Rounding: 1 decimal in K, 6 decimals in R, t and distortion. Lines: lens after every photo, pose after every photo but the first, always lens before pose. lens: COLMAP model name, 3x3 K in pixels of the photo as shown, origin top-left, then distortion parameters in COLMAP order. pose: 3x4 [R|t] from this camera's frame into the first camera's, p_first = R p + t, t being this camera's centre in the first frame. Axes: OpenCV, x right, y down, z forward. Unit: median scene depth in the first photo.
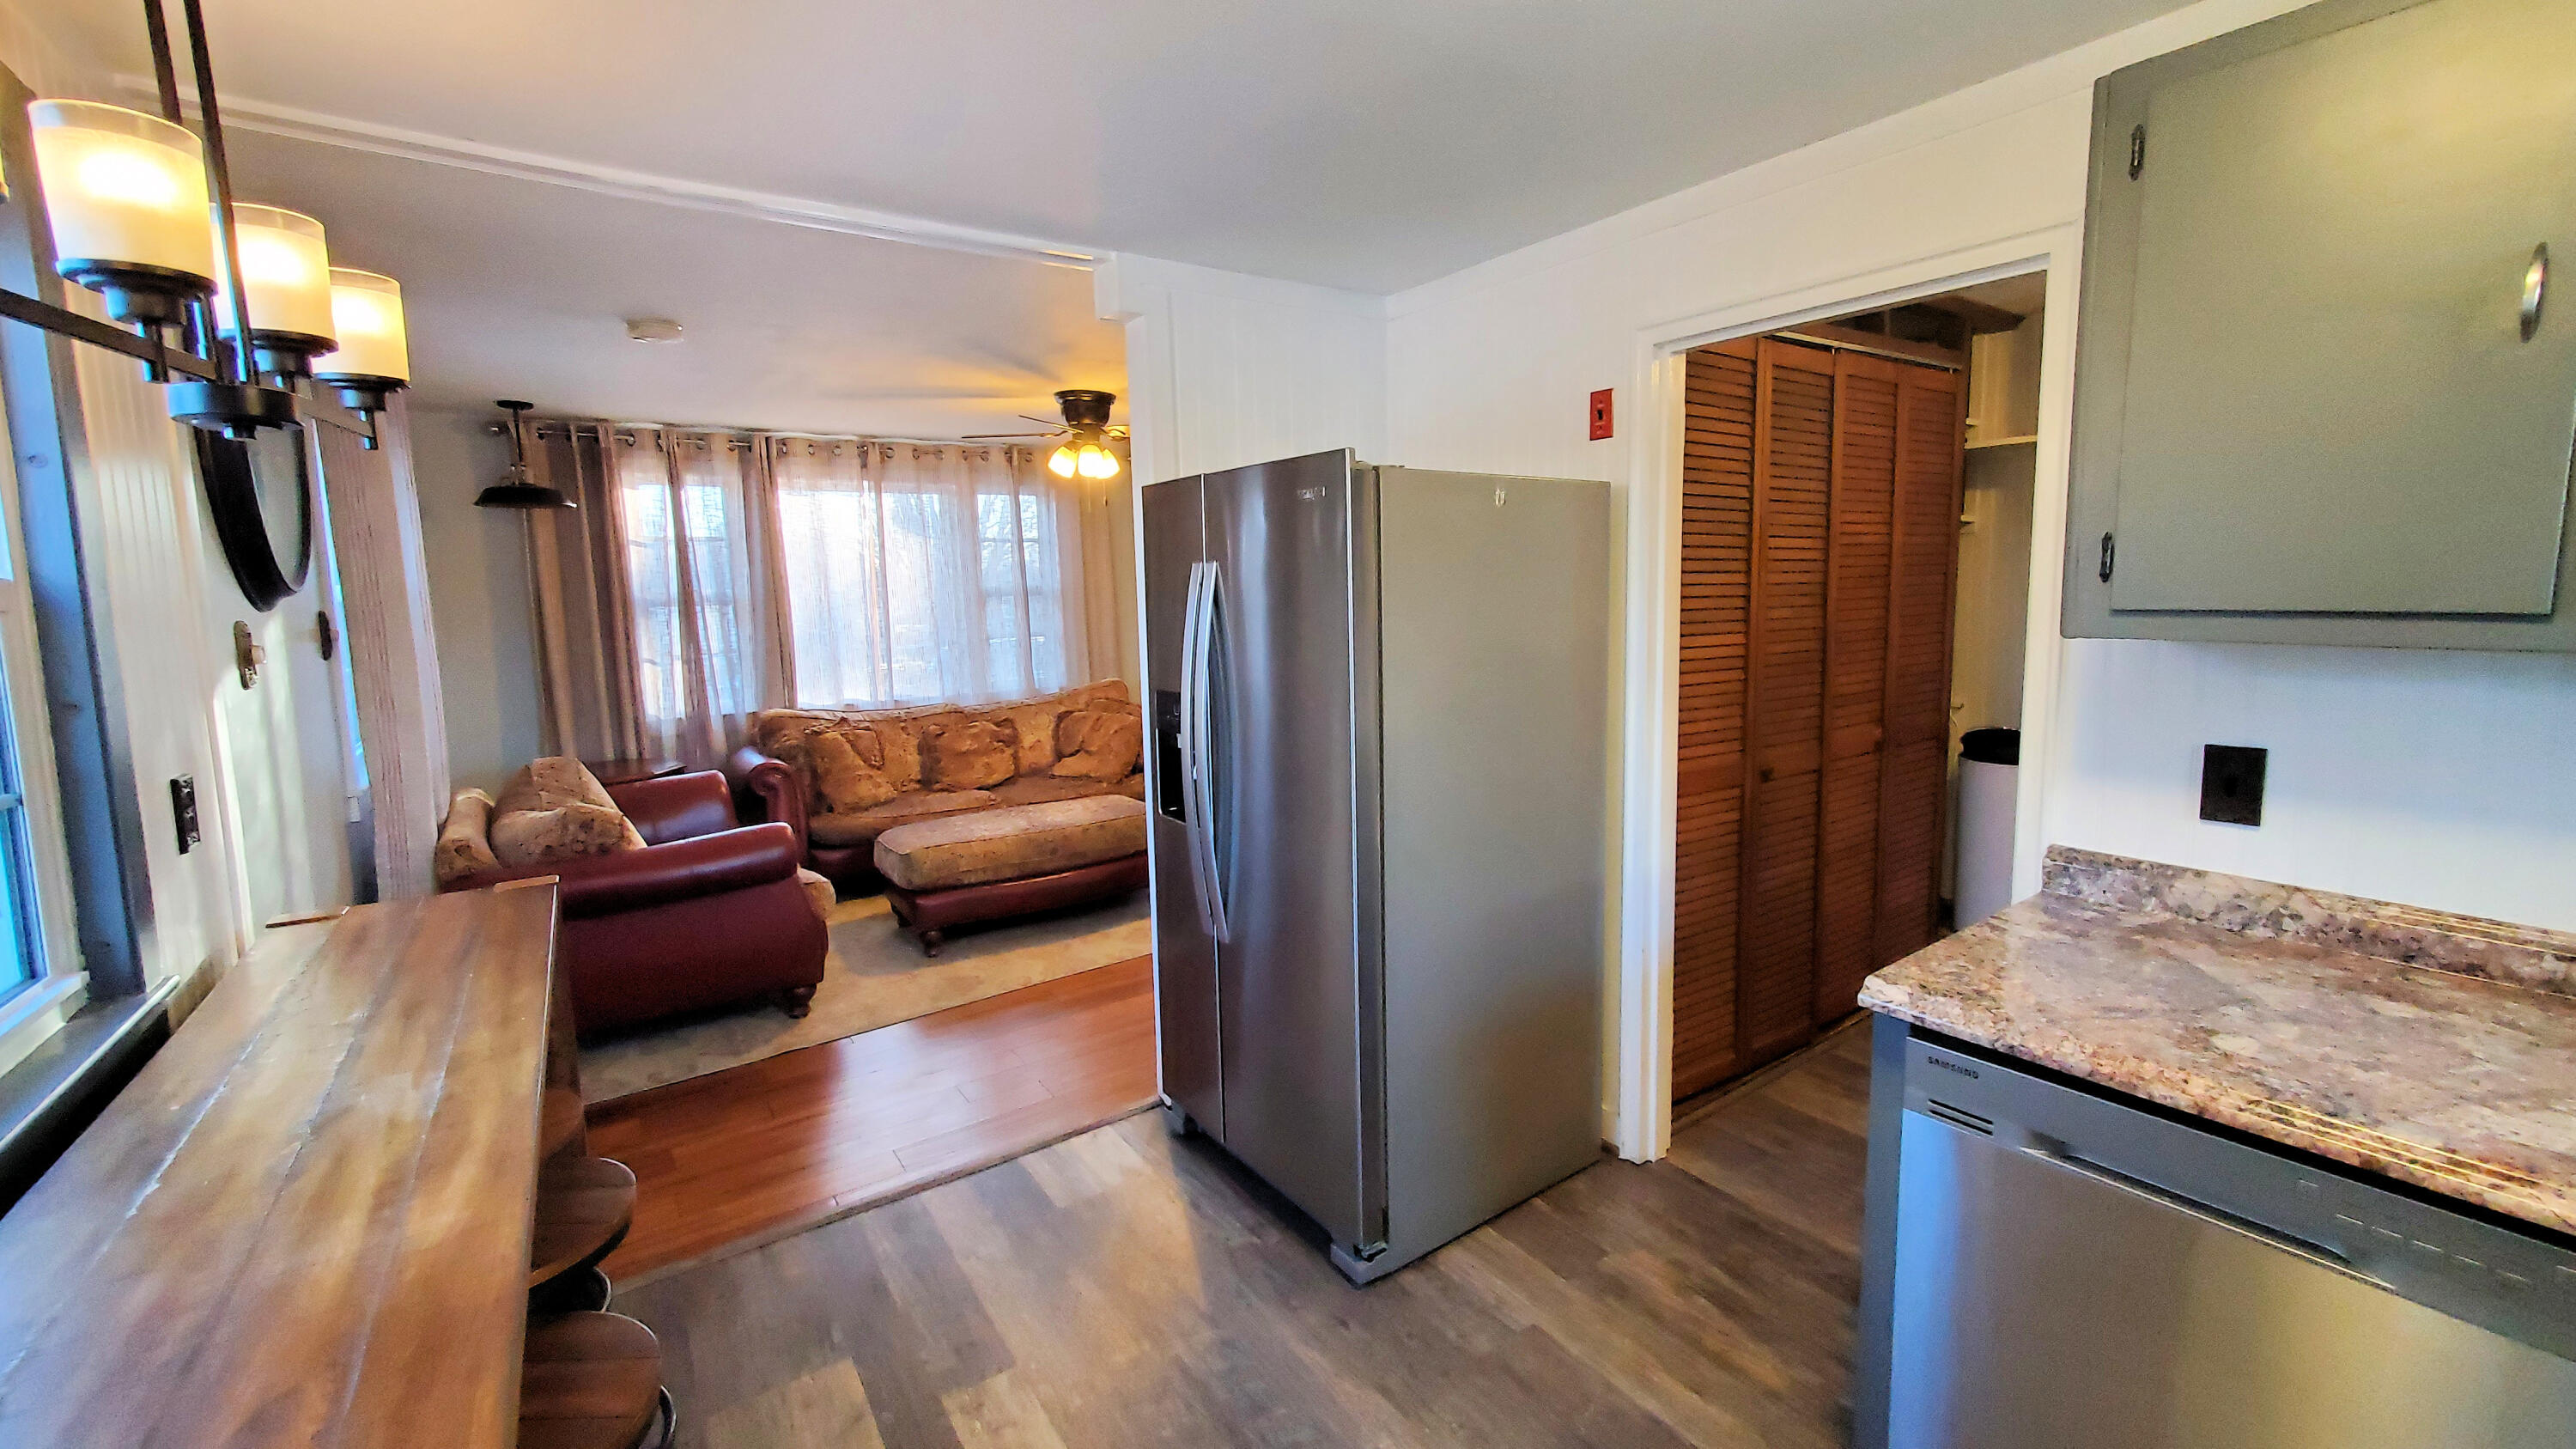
lens RADIAL K [[1035.6, 0, 1310.0], [0, 1035.6, 690.4], [0, 0, 1]] dist [0.005249, -0.001346]
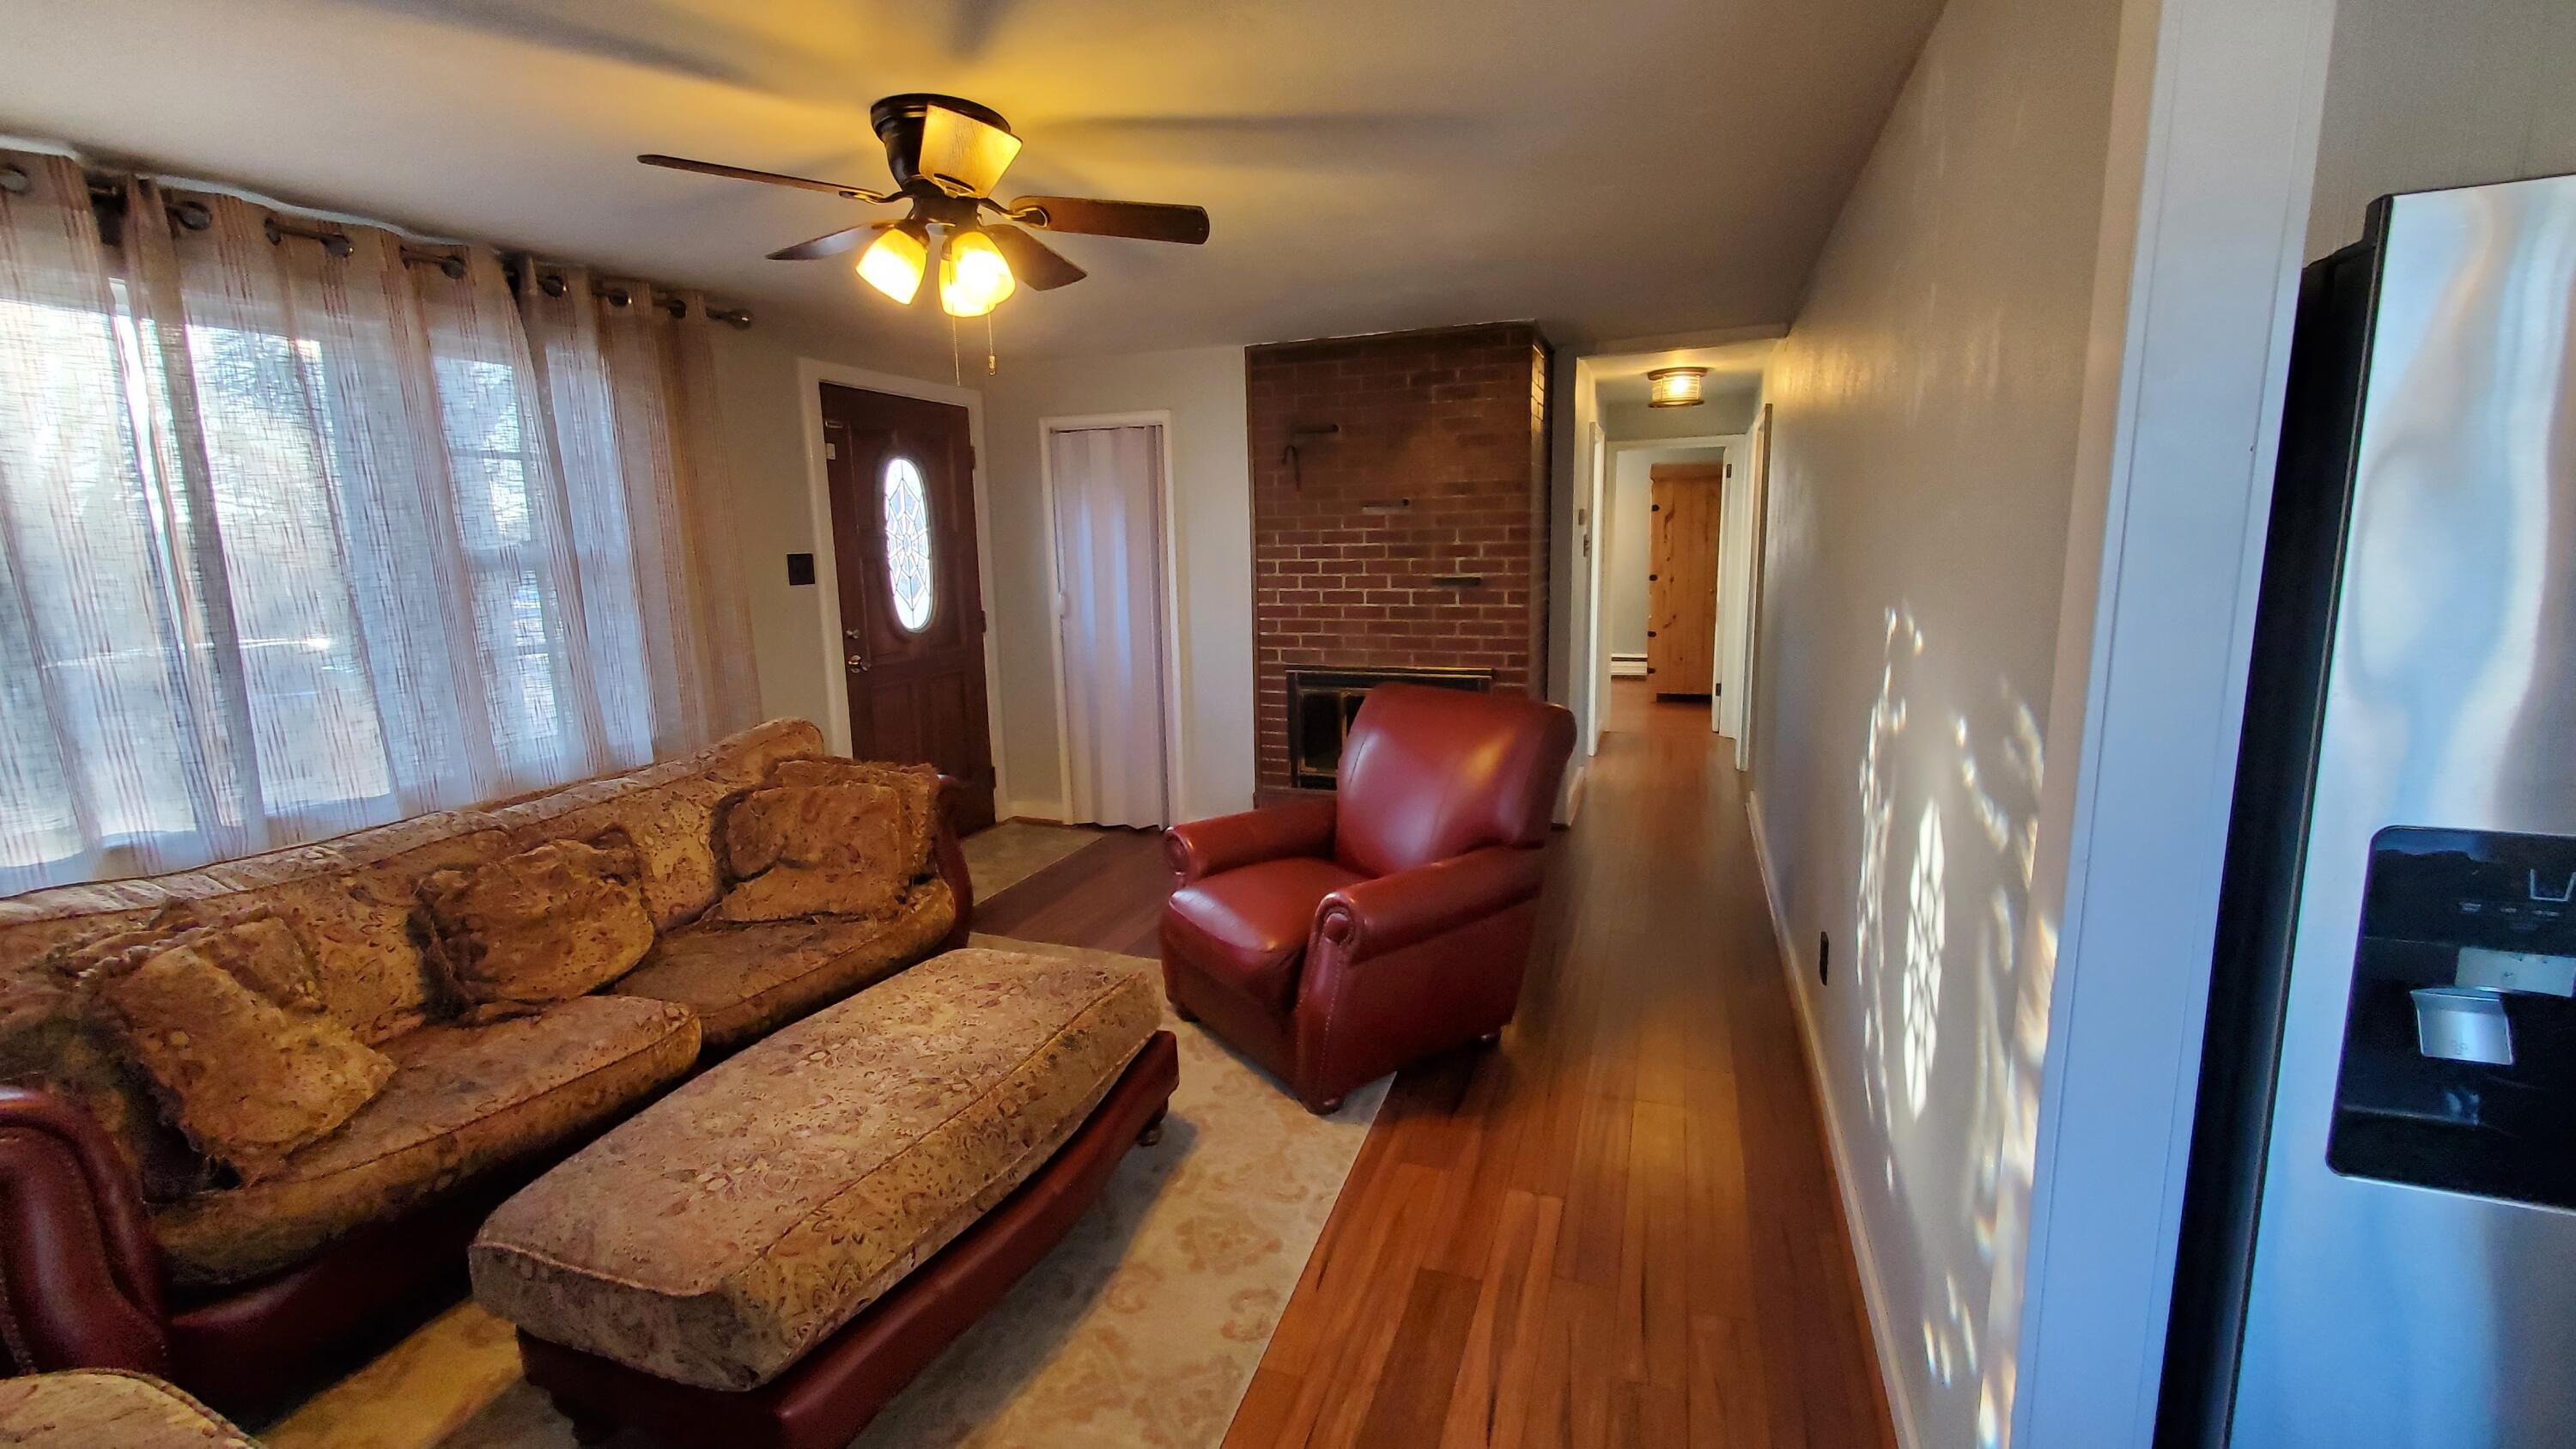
lens RADIAL K [[1035.6, 0, 1267.2], [0, 1035.6, 690.6], [0, 0, 1]] dist [0.005249, -0.001346]
pose [[0.833141, -0.080210, 0.547213, -0.342425], [0.062892, 0.996750, 0.050349, -0.045810], [-0.549473, -0.007533, 0.835478, 0.501497]]
